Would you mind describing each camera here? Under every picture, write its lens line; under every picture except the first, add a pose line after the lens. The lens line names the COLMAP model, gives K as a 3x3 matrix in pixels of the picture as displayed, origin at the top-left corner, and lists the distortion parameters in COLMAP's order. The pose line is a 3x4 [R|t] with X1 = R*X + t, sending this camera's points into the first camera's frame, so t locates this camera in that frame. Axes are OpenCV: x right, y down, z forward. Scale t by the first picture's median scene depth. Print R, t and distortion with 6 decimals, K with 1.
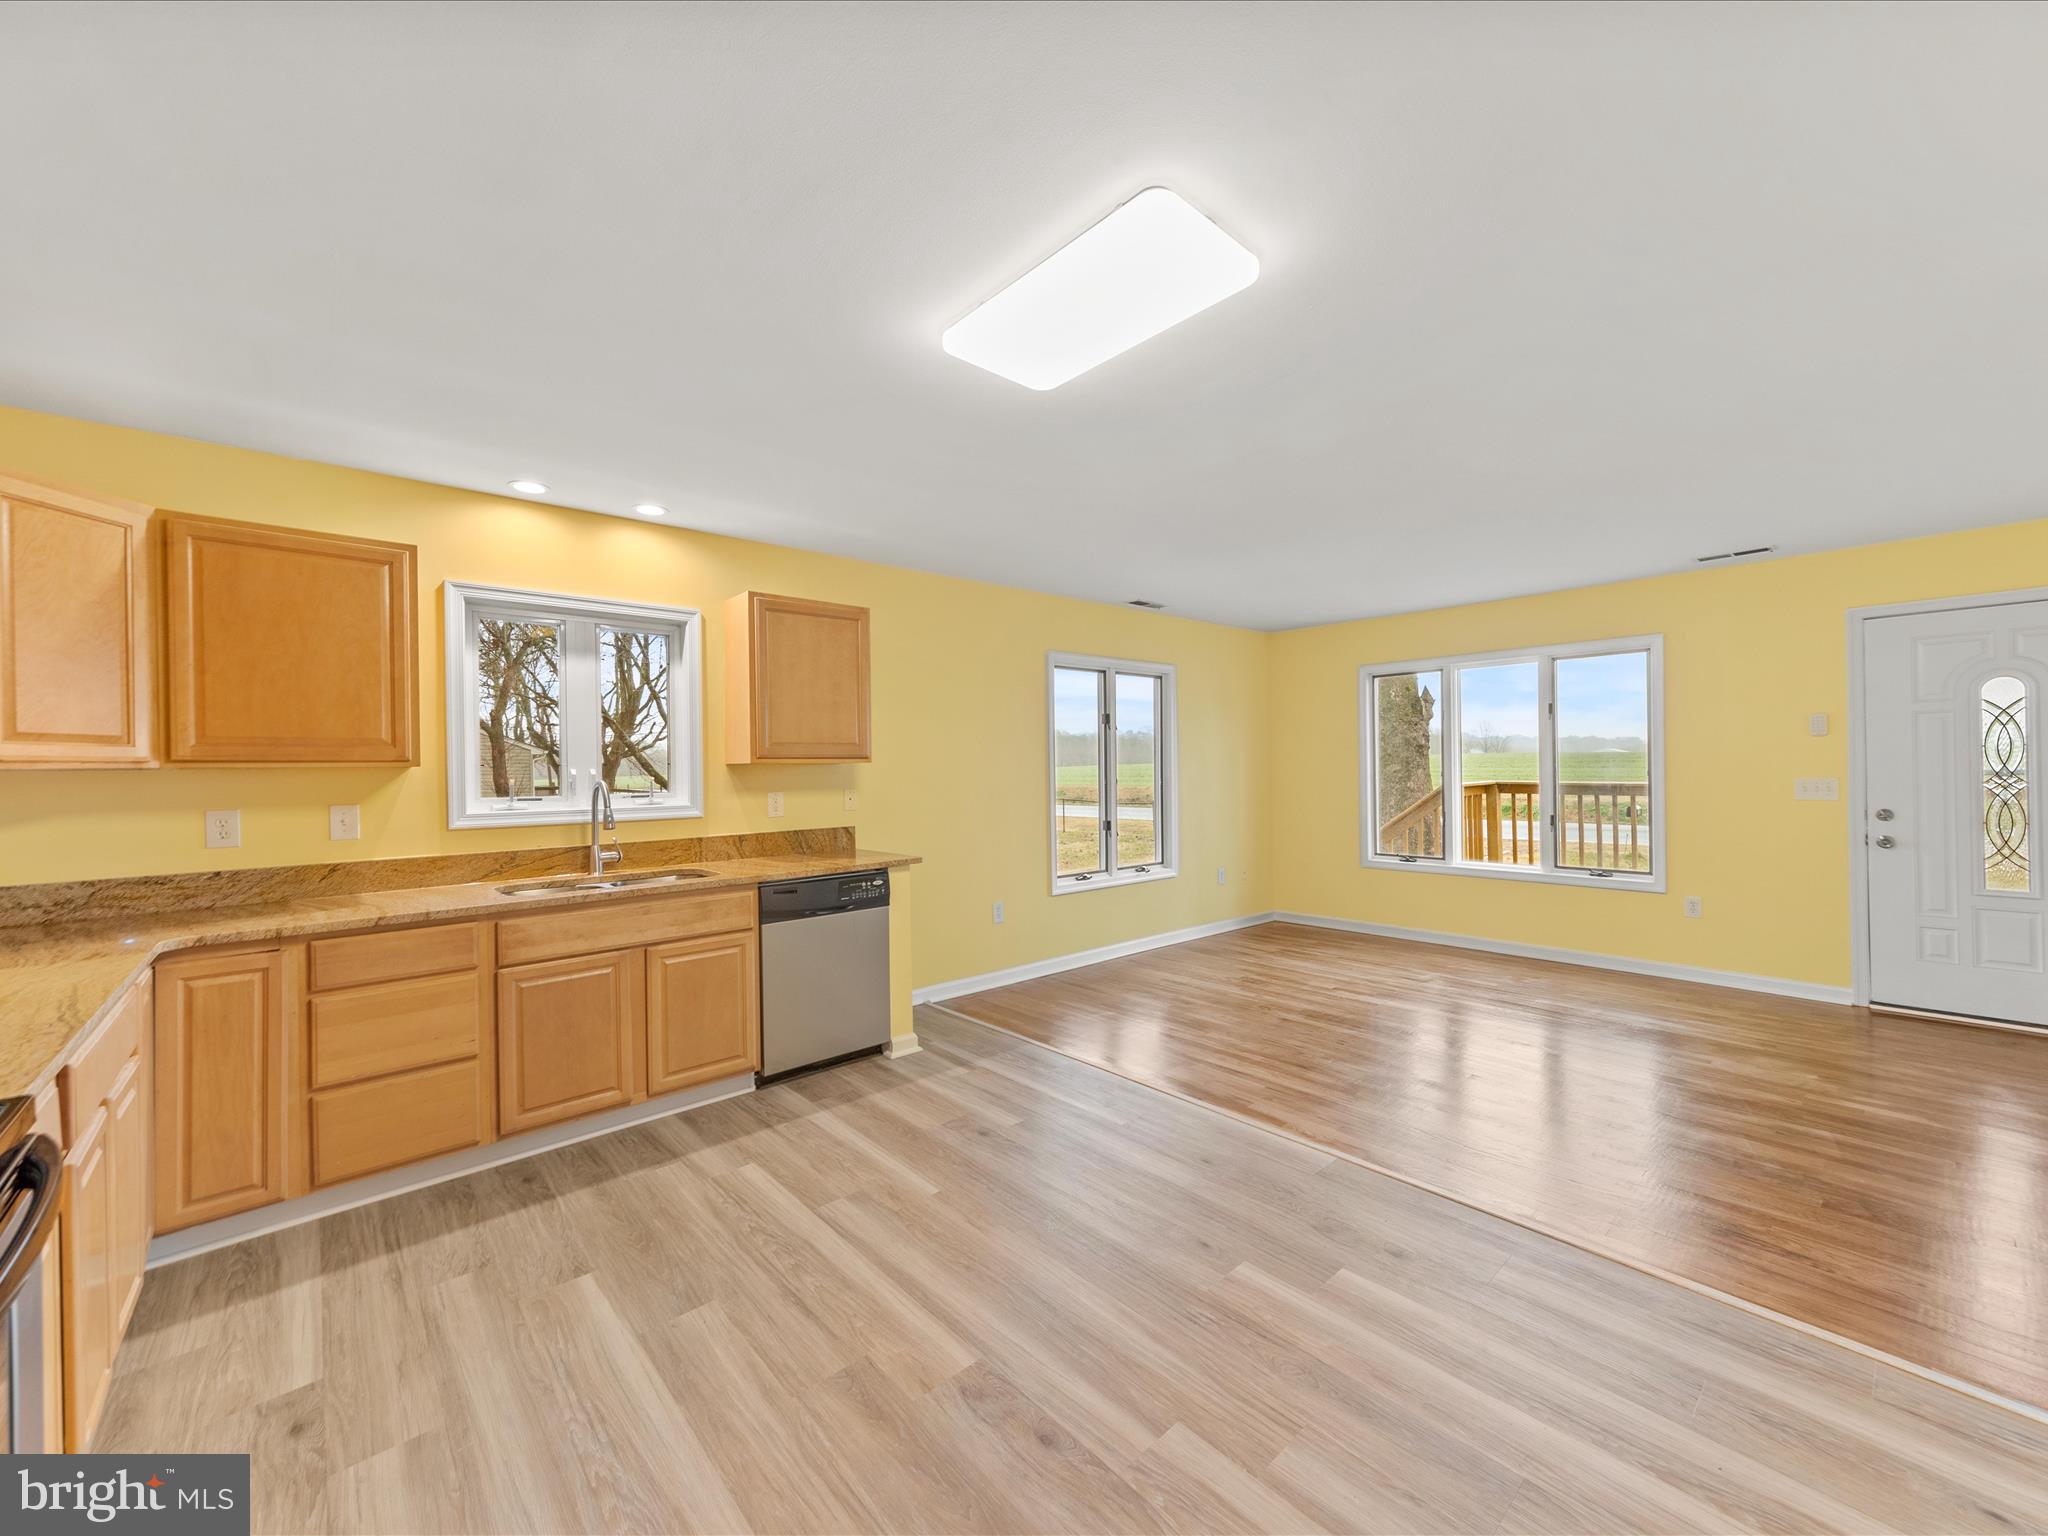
lens RADIAL K [[826.7, 0, 990.3], [0, 826.7, 751.4], [0, 0, 1]] dist [0.012627, 0.000050]
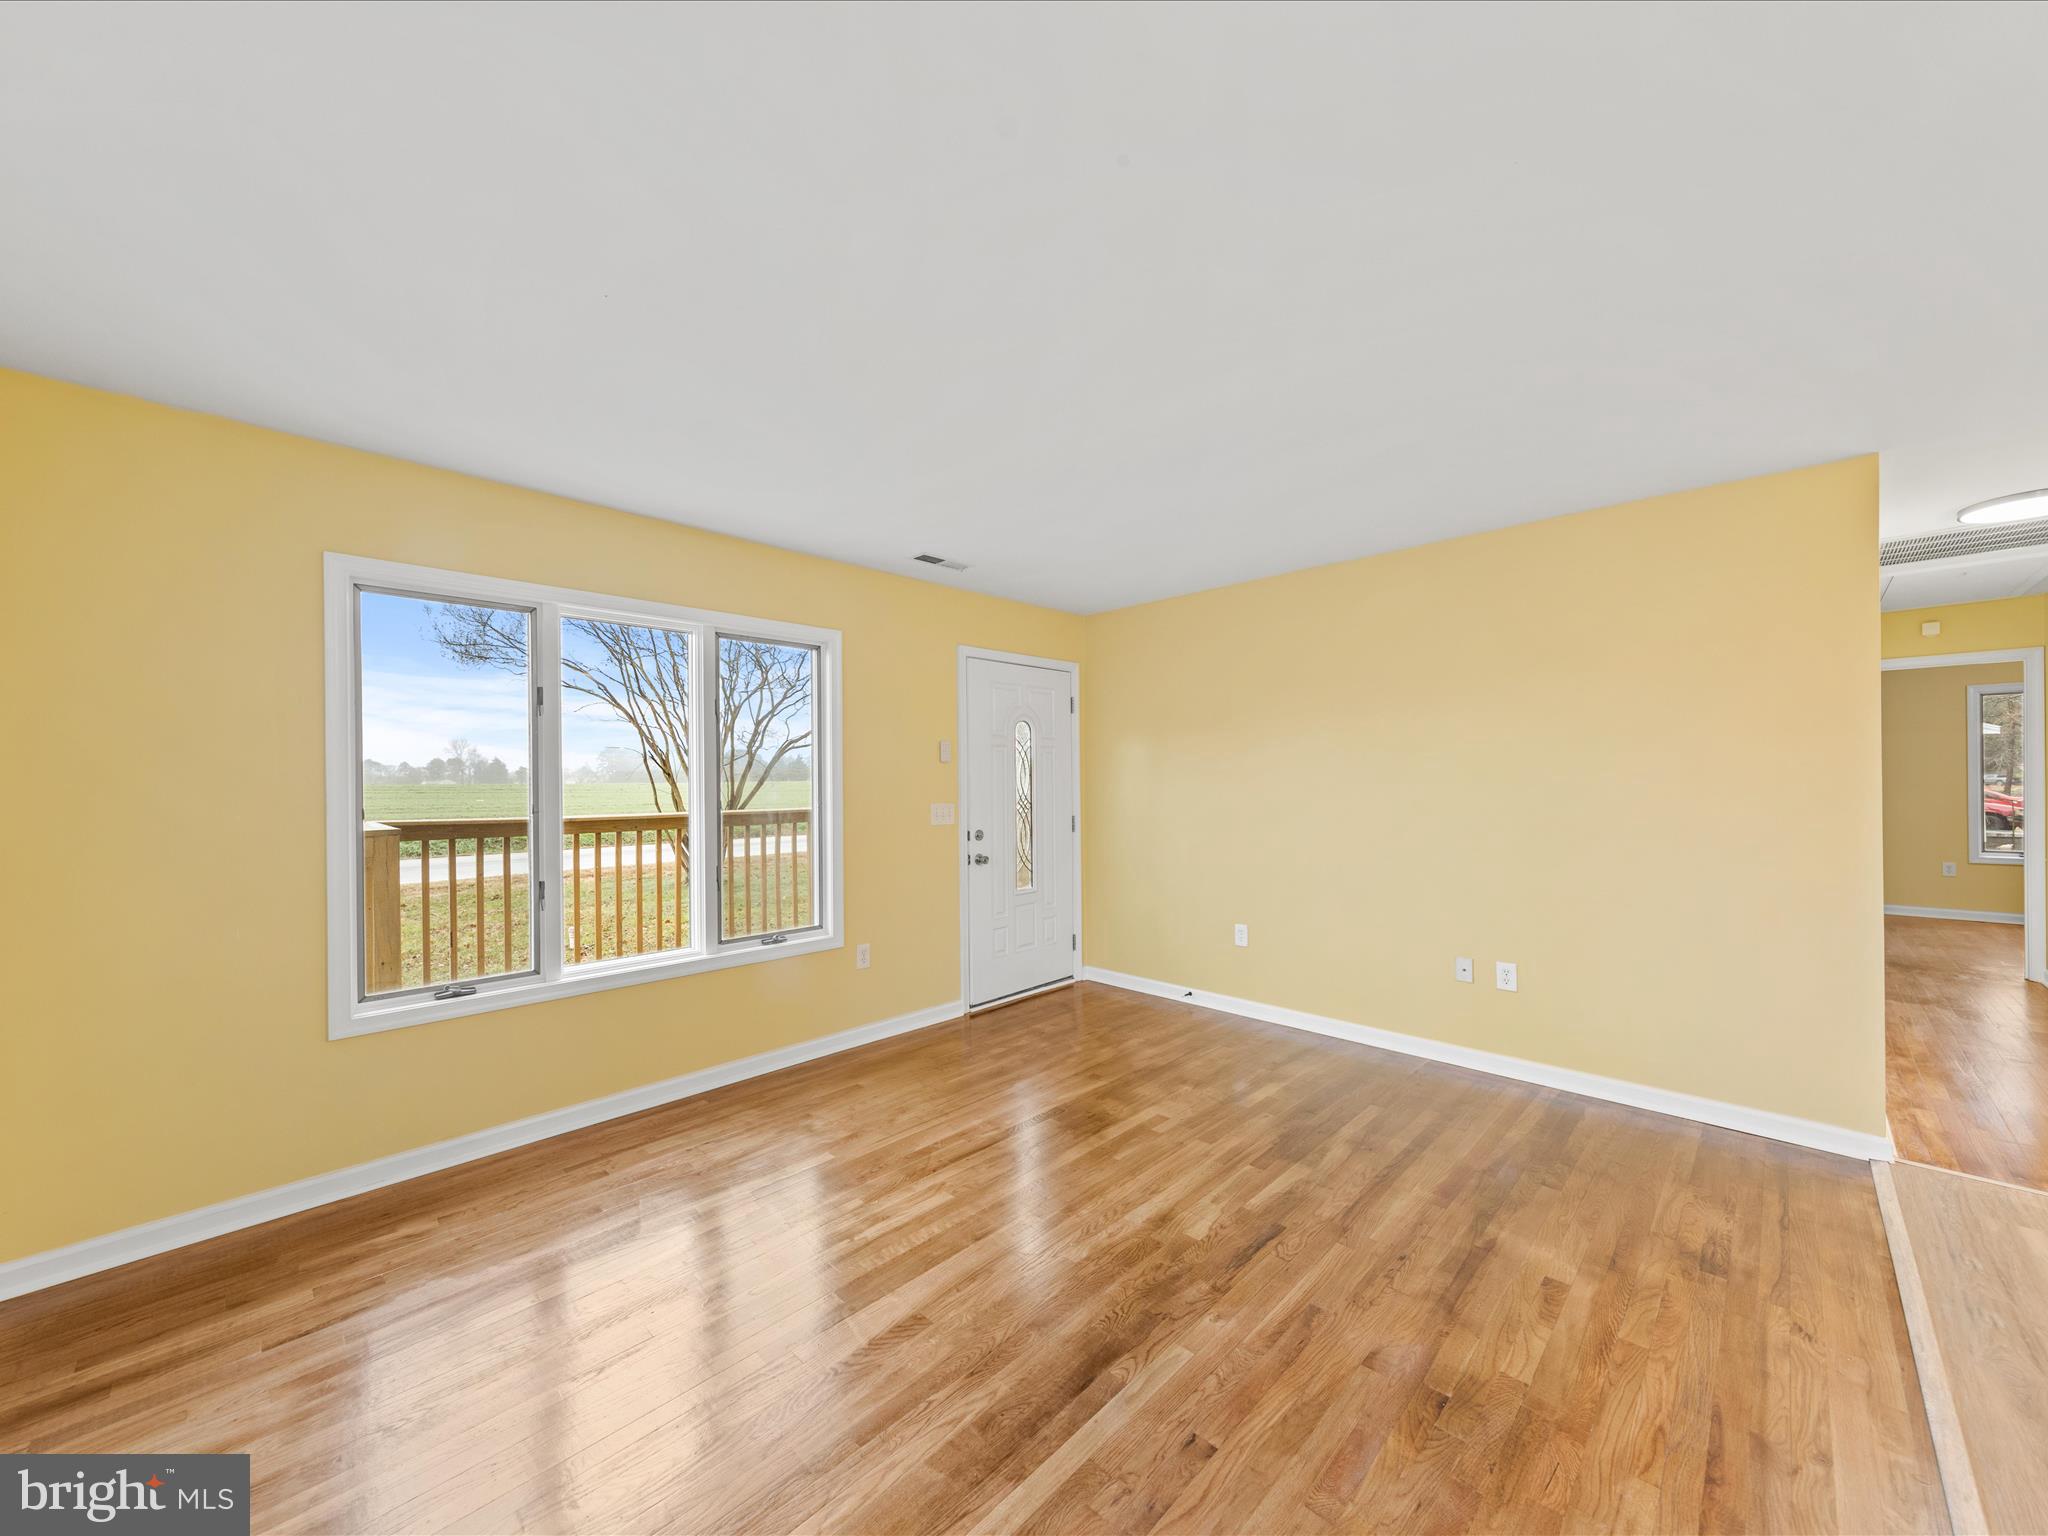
lens RADIAL K [[764.5, 0, 1031.0], [0, 764.5, 789.0], [0, 0, 1]] dist [0.002134, -0.000188]
pose [[-0.119187, 0.005496, 0.992857, 0.036454], [-0.009865, 0.999929, -0.006719, 0.015822], [-0.992823, -0.010595, -0.119124, 0.812897]]
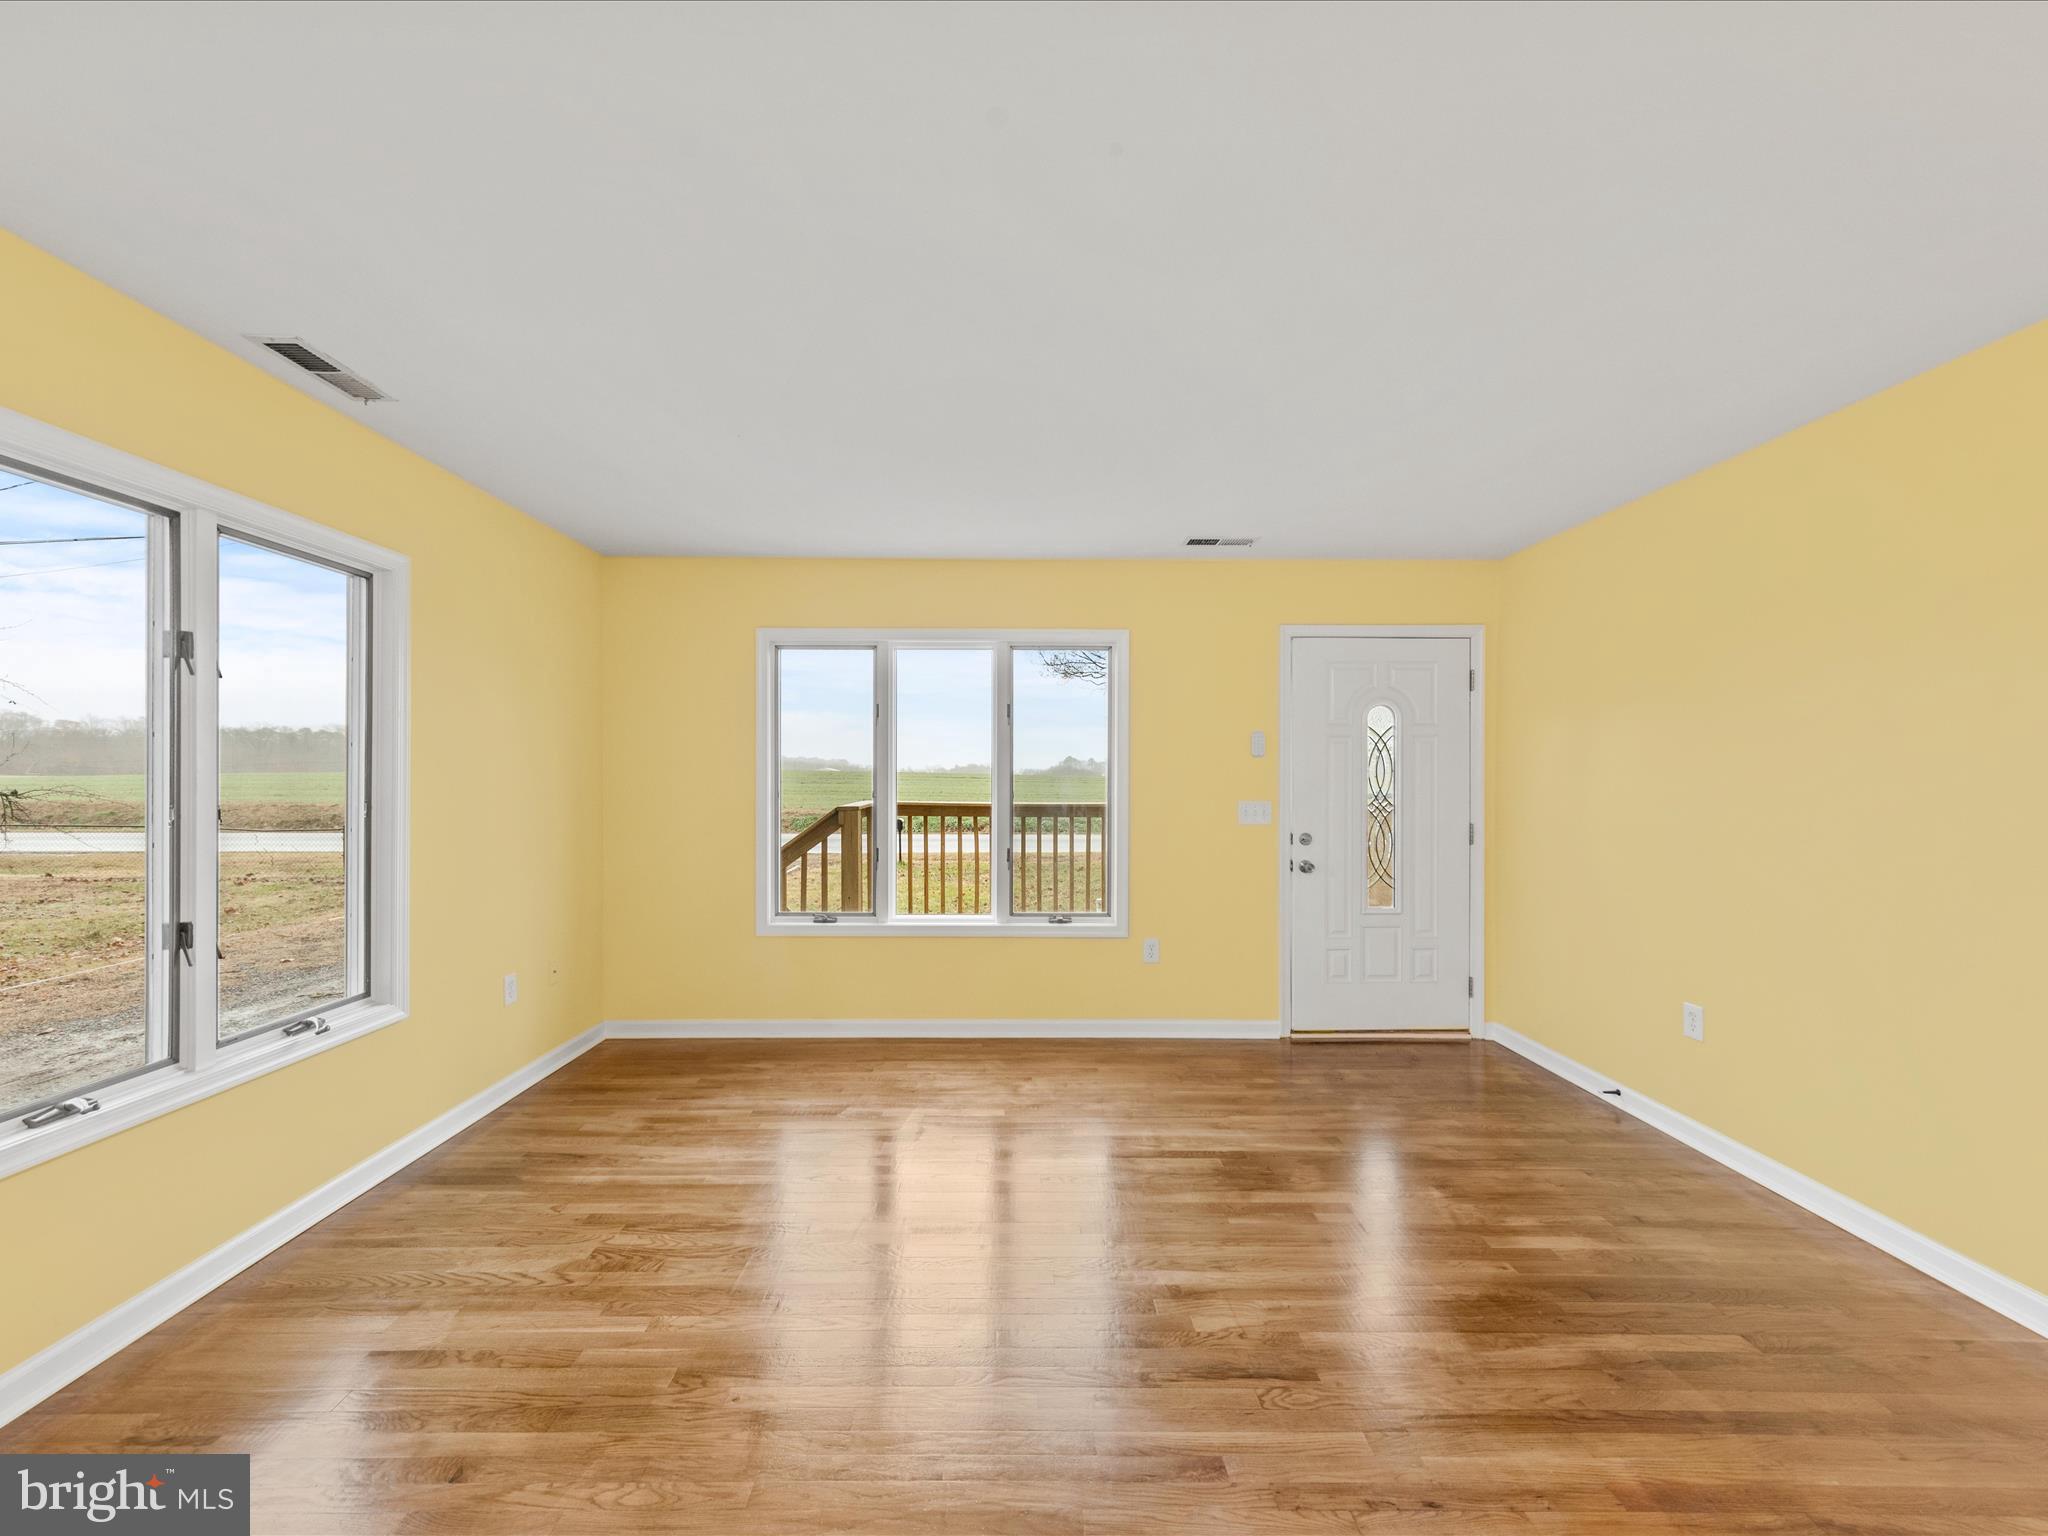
lens RADIAL K [[789.4, 0, 1021.4], [0, 789.4, 790.0], [0, 0, 1]] dist [0.001210, -0.000123]
pose [[0.618873, 0.004141, 0.785480, 0.105705], [-0.028674, 0.999439, 0.017323, 0.009247], [-0.784968, -0.033244, 0.618644, 0.534076]]
